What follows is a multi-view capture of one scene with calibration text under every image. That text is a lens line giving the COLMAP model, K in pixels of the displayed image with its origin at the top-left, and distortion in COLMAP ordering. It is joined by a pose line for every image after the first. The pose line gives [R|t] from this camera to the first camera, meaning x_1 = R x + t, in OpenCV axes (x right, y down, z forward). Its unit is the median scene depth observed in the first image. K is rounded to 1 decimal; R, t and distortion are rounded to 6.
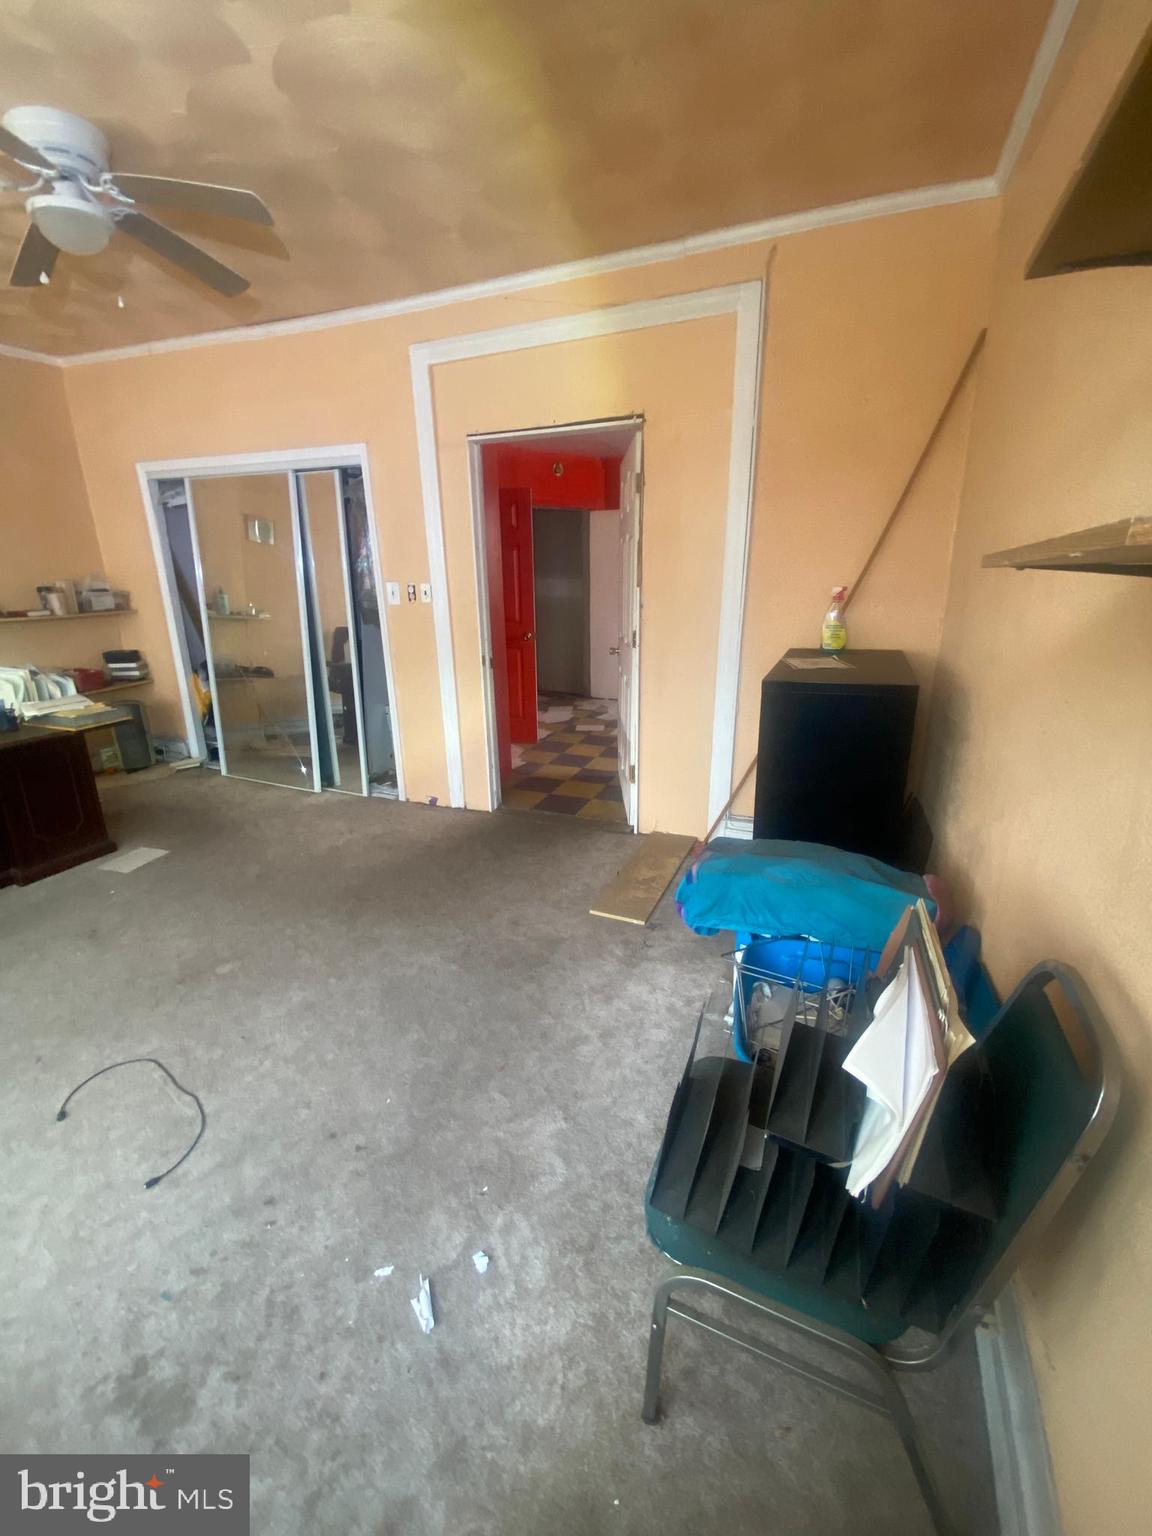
lens RADIAL K [[625.1, 0, 576.0], [0, 625.1, 768.0], [0, 0, 1]] dist [0.023233, -0.021071]
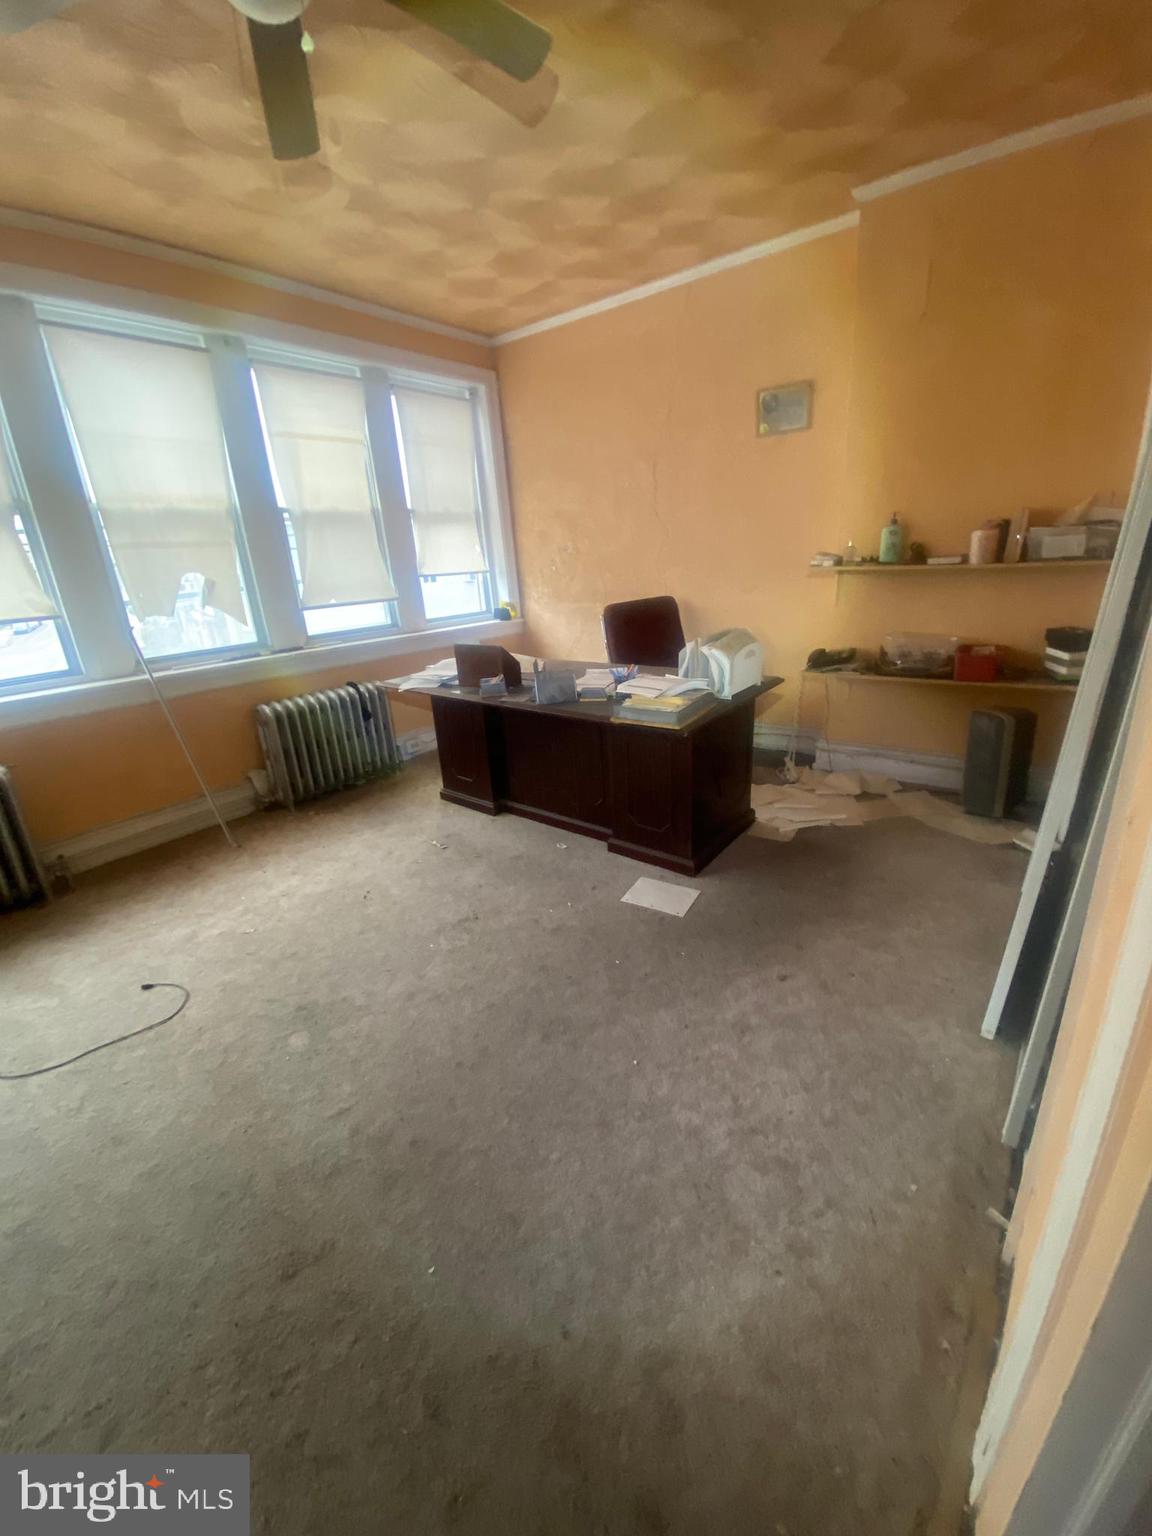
lens RADIAL K [[611.8, 0, 576.0], [0, 611.8, 768.0], [0, 0, 1]] dist [0.019738, -0.023345]
pose [[-0.272157, 0.348240, -0.897028, -0.049013], [-0.227426, 0.882527, 0.411611, -0.263935], [0.934991, 0.316030, -0.160987, 0.913647]]
